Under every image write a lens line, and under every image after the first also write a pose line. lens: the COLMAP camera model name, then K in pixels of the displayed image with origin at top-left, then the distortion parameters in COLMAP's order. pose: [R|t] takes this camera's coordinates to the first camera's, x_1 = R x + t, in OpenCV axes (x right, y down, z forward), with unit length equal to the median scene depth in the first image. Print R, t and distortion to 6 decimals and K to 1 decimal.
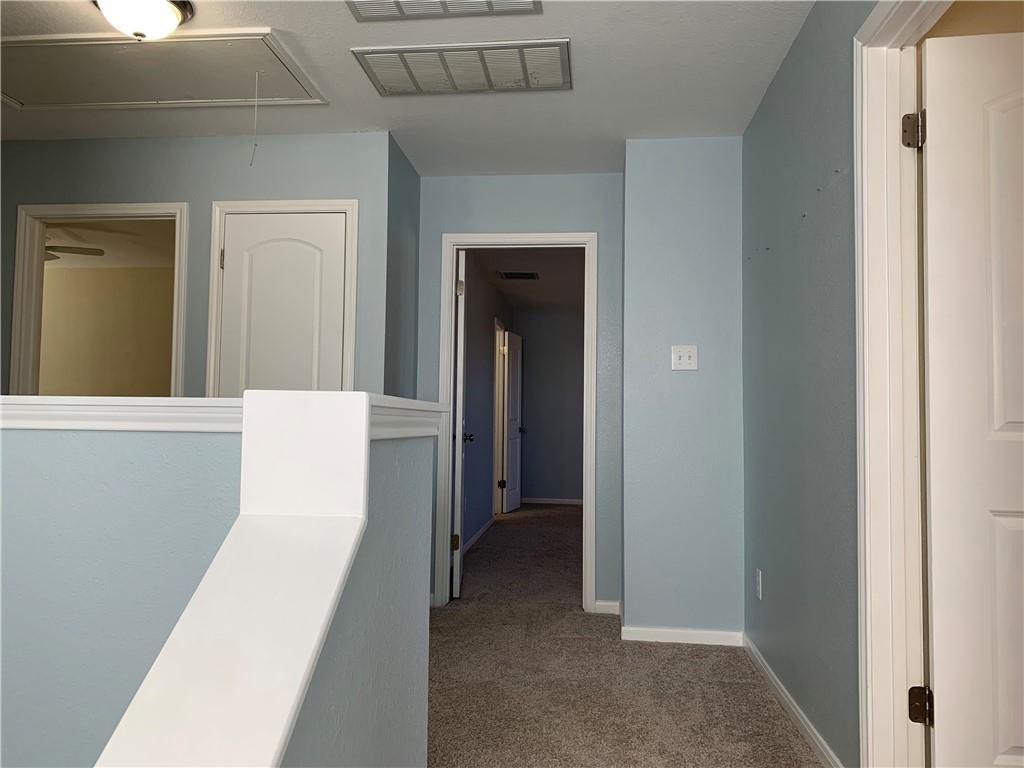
lens RADIAL K [[778.8, 0, 507.3], [0, 778.8, 380.8], [0, 0, 1]] dist [0.028138, -0.025381]
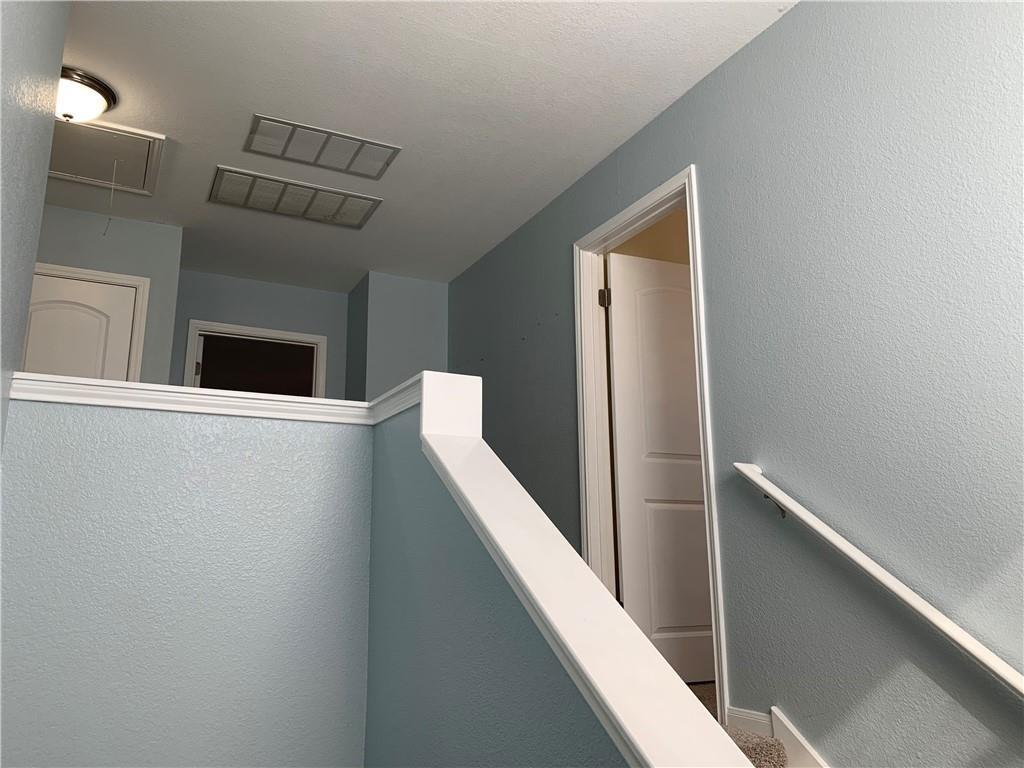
lens RADIAL K [[778.8, 0, 512.2], [0, 778.8, 385.7], [0, 0, 1]] dist [0.028138, -0.025381]
pose [[0.827701, 0.096437, 0.552820, -0.459596], [-0.003619, 0.986020, -0.166588, 0.135423], [-0.561157, 0.135885, 0.816479, -0.252119]]
